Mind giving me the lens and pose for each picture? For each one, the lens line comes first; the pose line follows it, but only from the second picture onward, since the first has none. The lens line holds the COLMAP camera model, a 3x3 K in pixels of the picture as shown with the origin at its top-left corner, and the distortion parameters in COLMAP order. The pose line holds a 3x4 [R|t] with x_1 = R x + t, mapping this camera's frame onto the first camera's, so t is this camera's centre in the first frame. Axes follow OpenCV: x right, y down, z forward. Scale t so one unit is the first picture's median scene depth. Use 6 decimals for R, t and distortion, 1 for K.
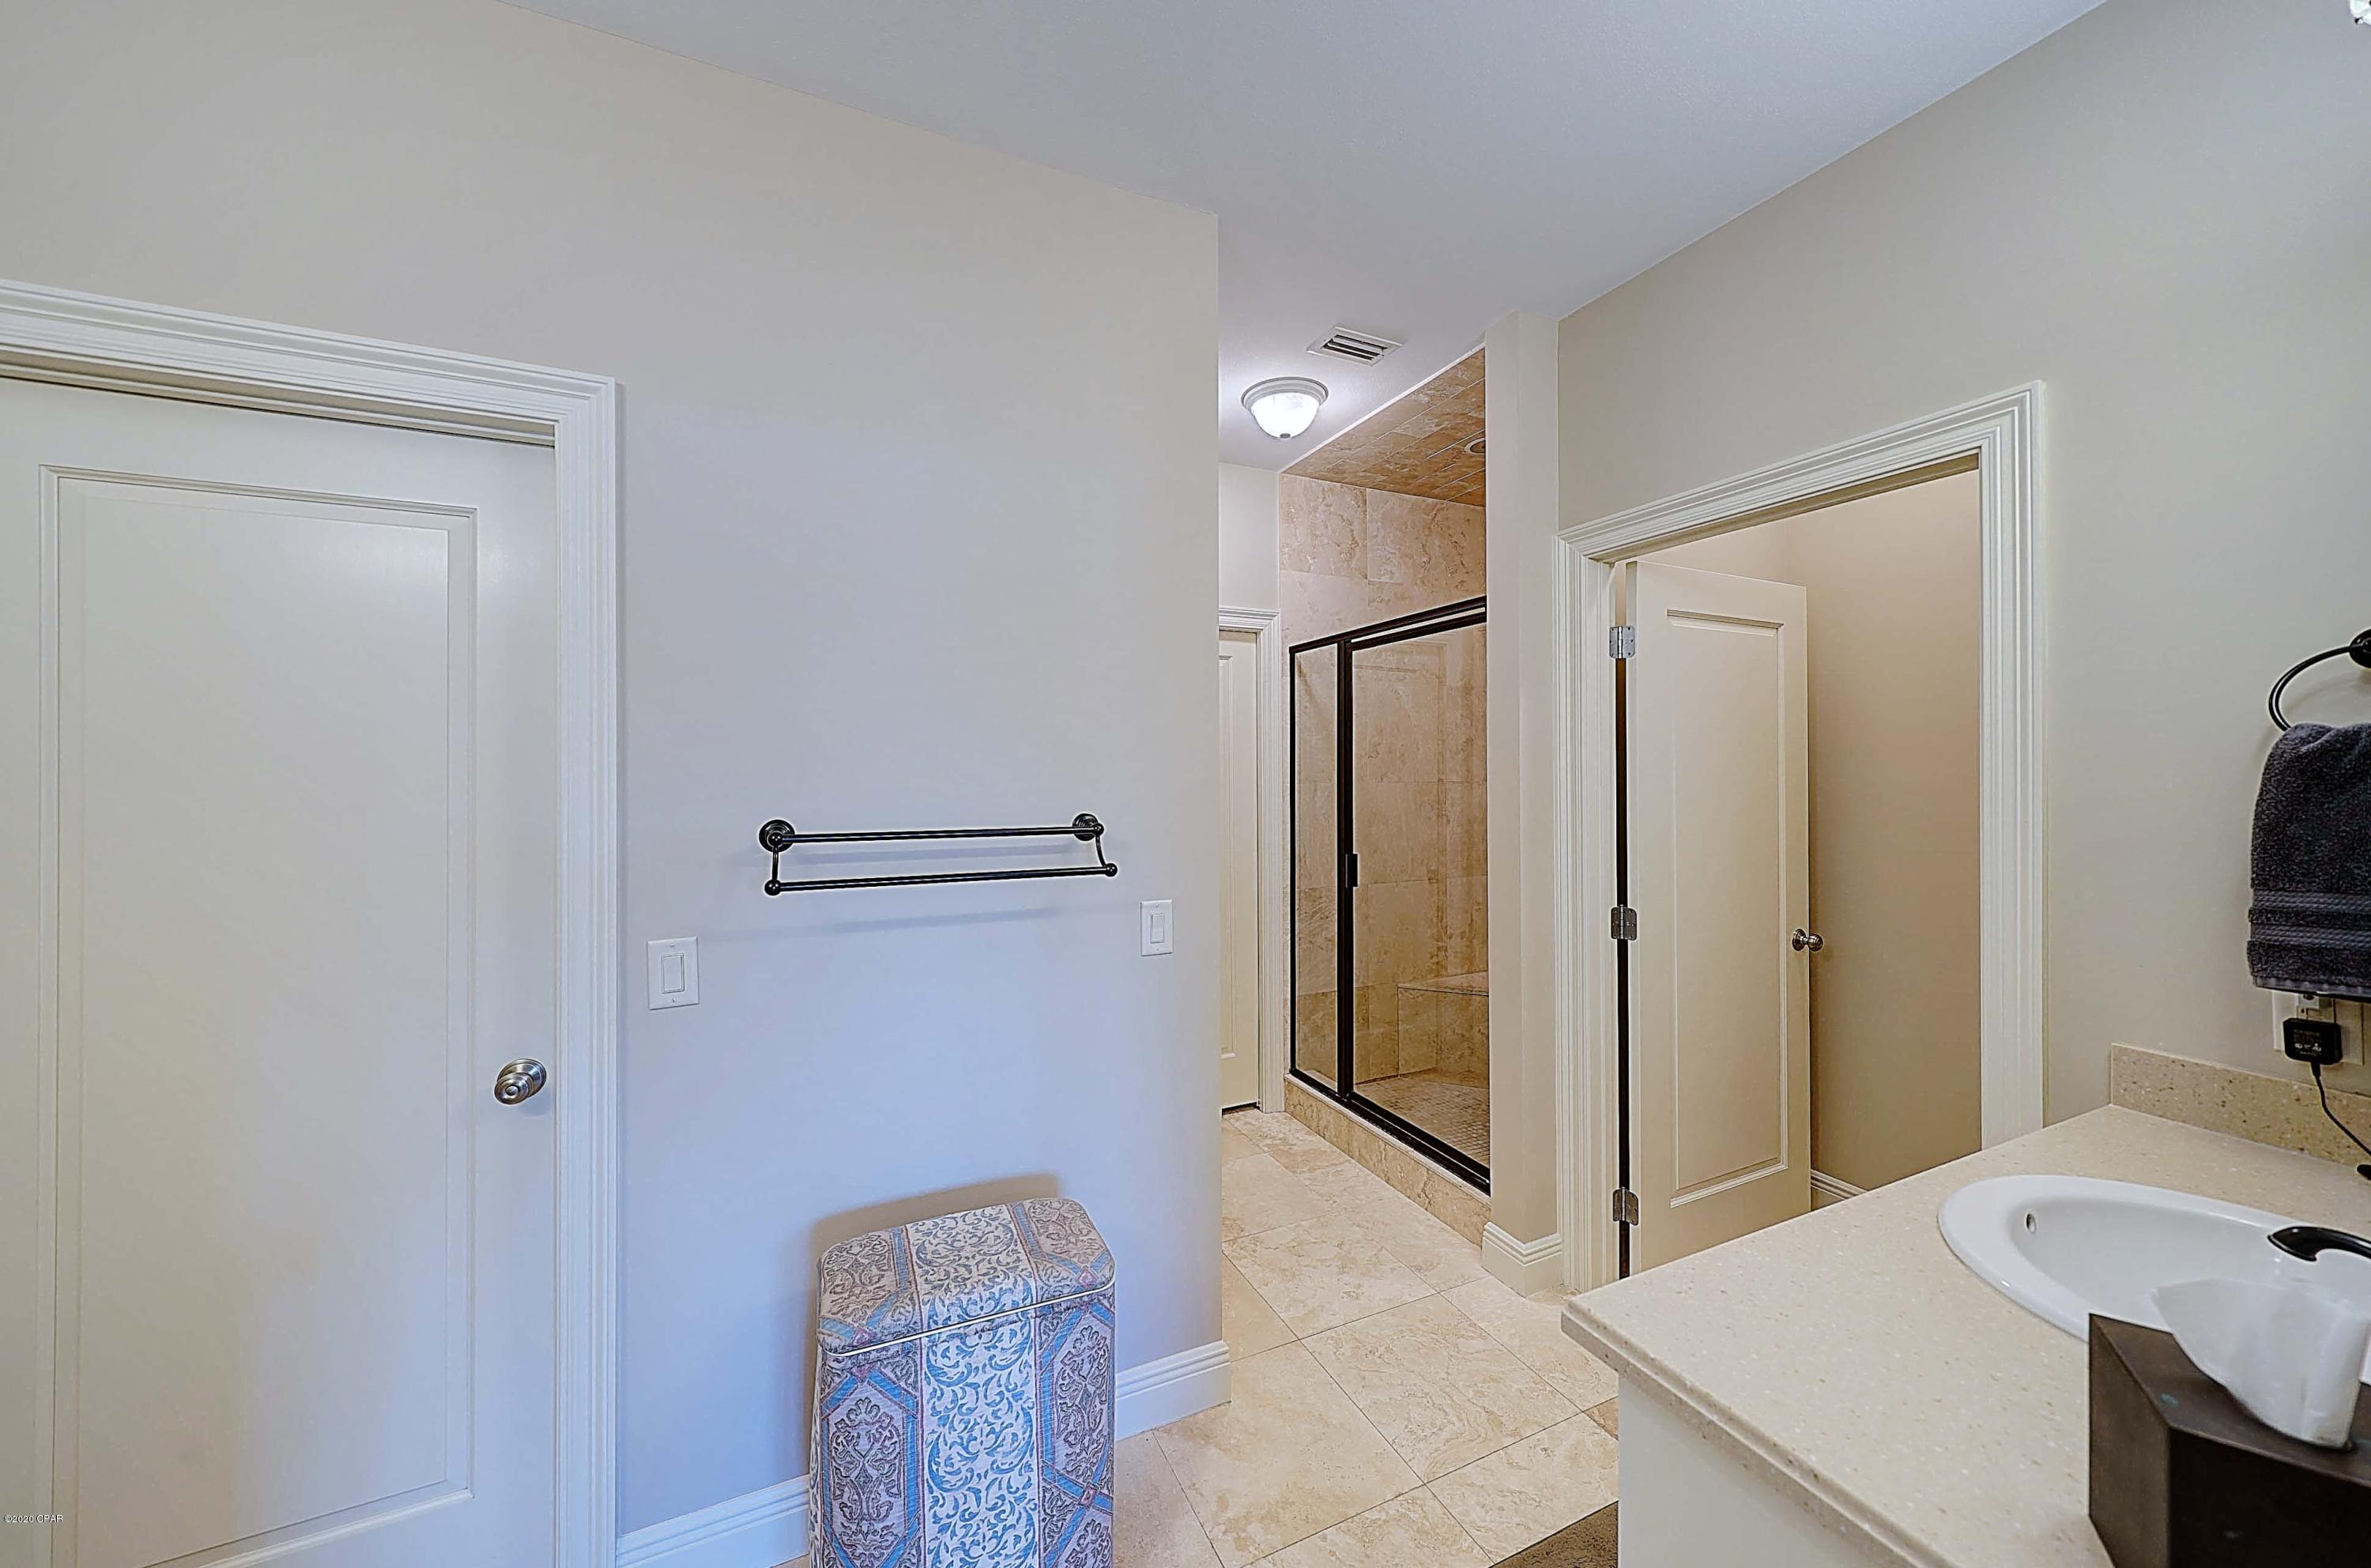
lens RADIAL K [[808.6, 0, 1171.9], [0, 808.6, 763.5], [0, 0, 1]] dist [0.005486, -0.001054]
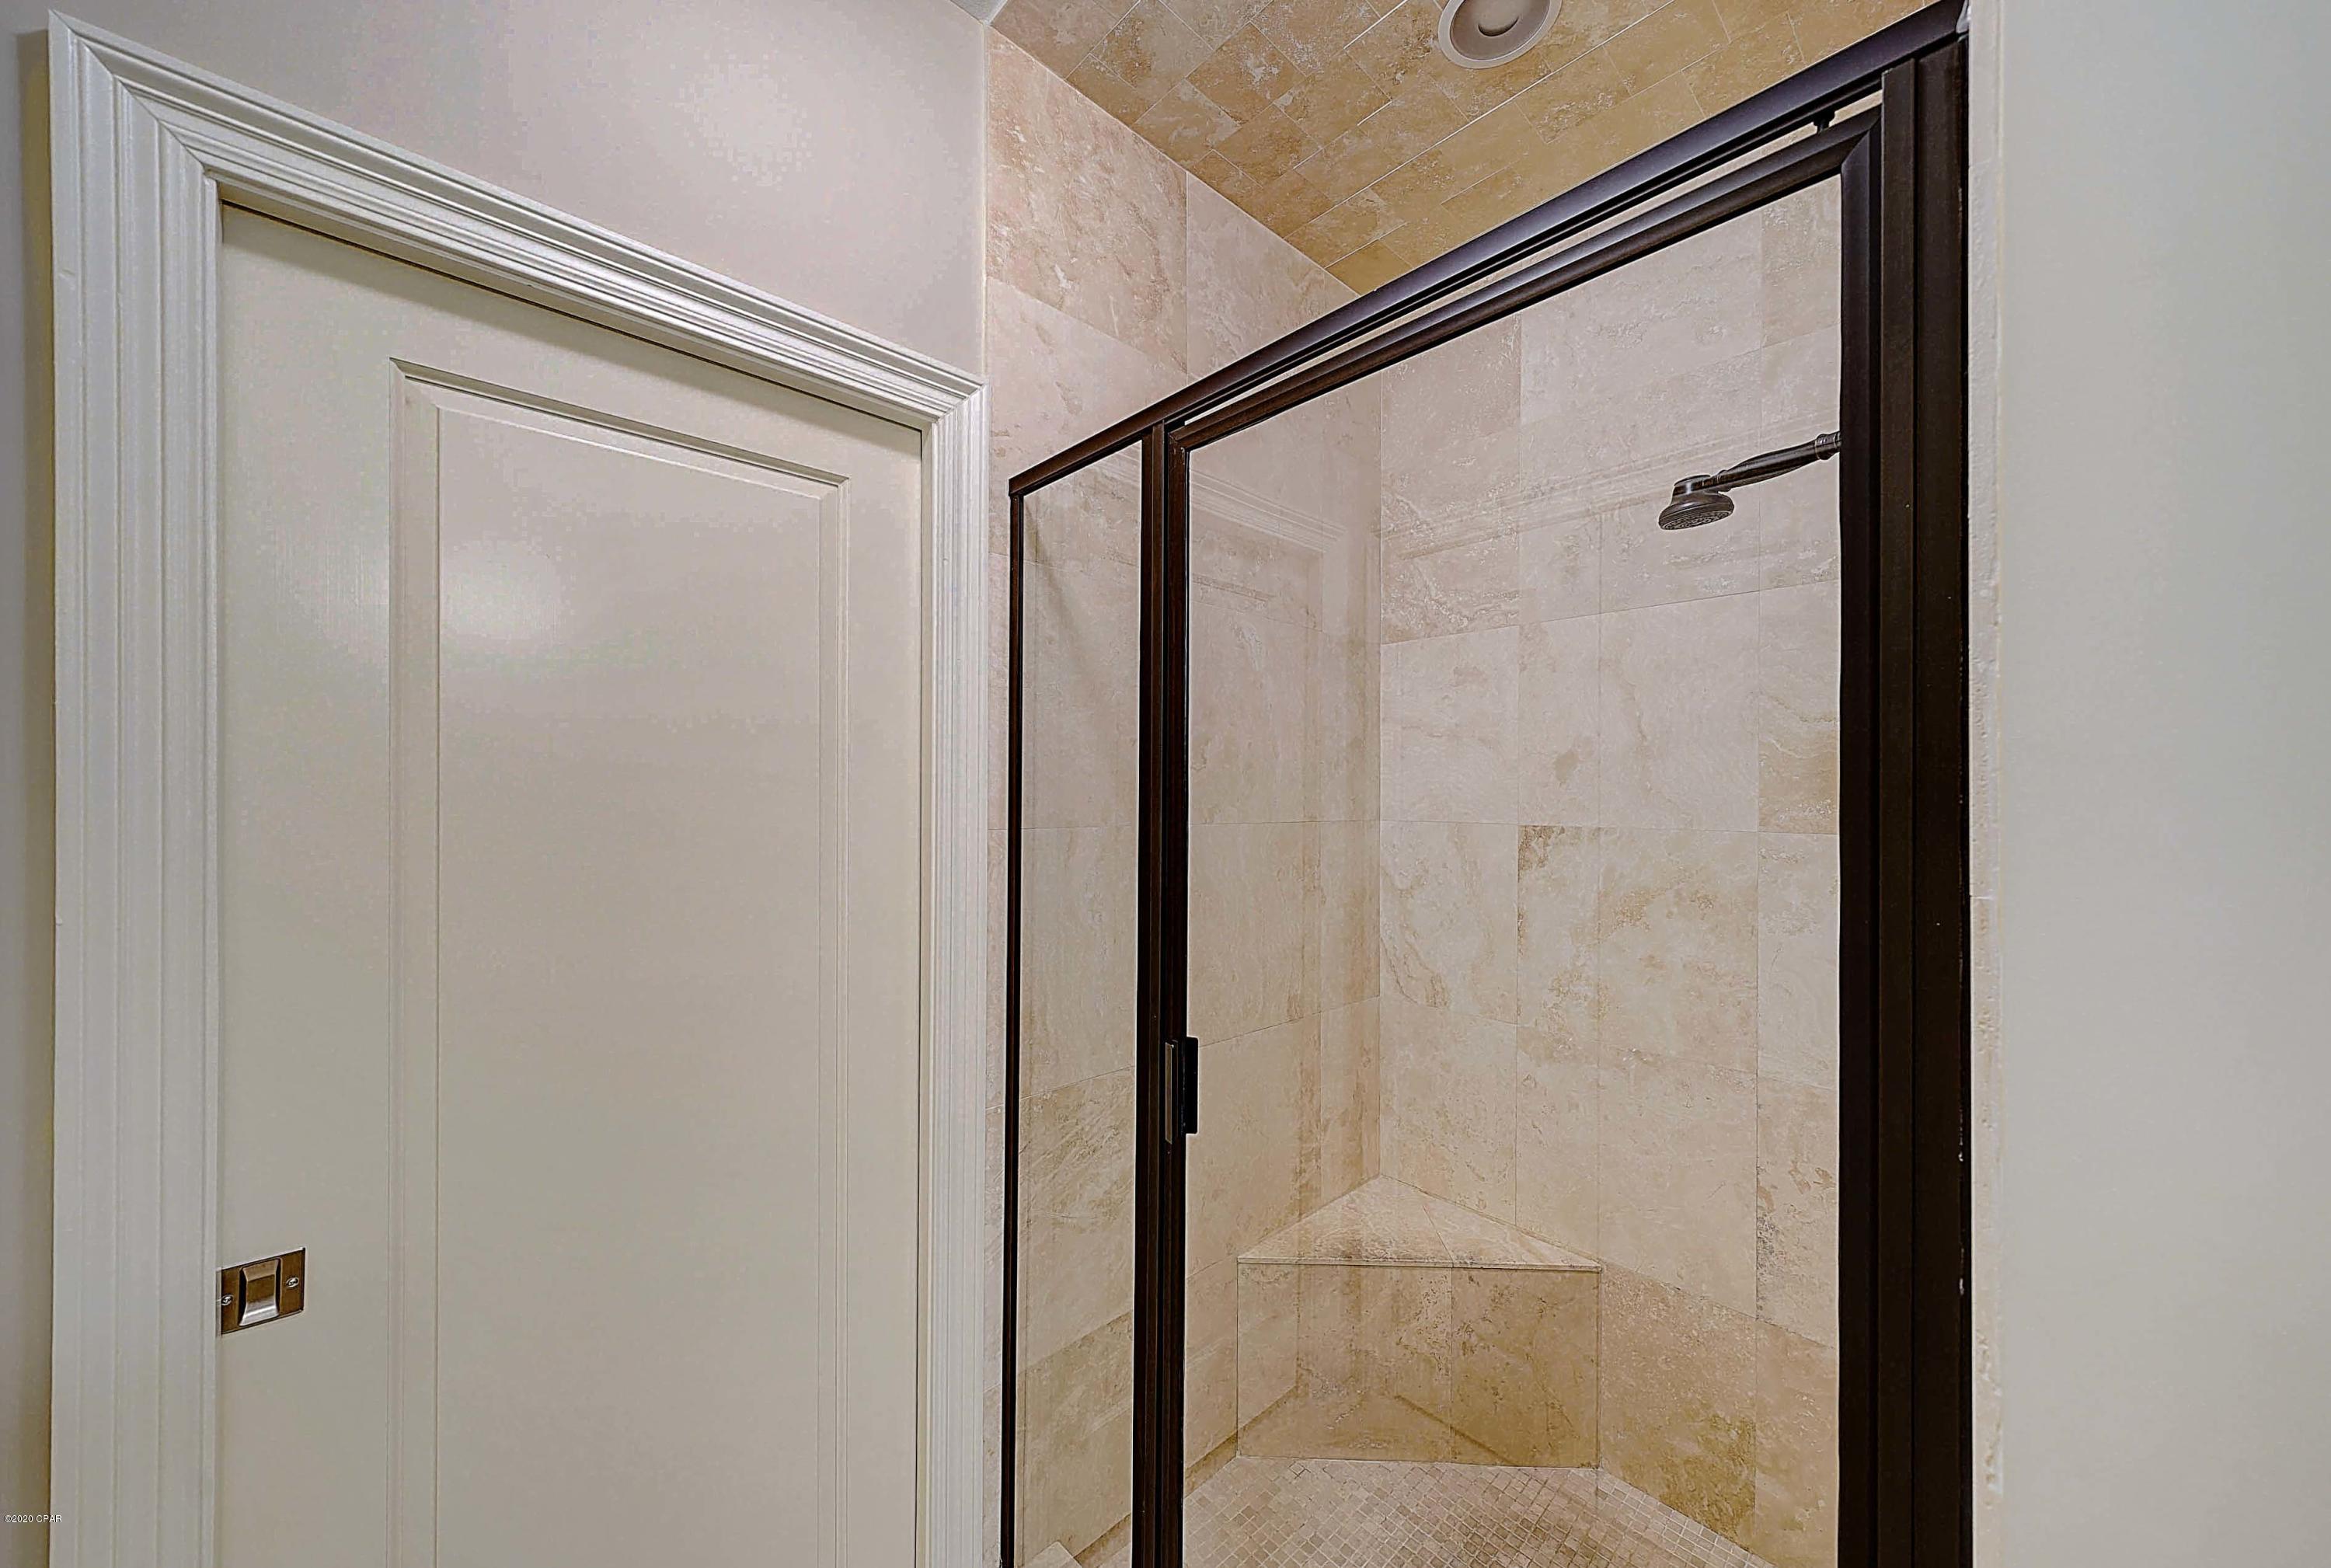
lens RADIAL K [[795.0, 0, 1166.4], [0, 795.0, 783.9], [0, 0, 1]] dist [0.005486, -0.001054]
pose [[0.945017, 0.008863, 0.326900, 0.092184], [-0.009091, 0.999958, -0.000829, -0.000001], [-0.326893, -0.002189, 0.945059, 0.610180]]
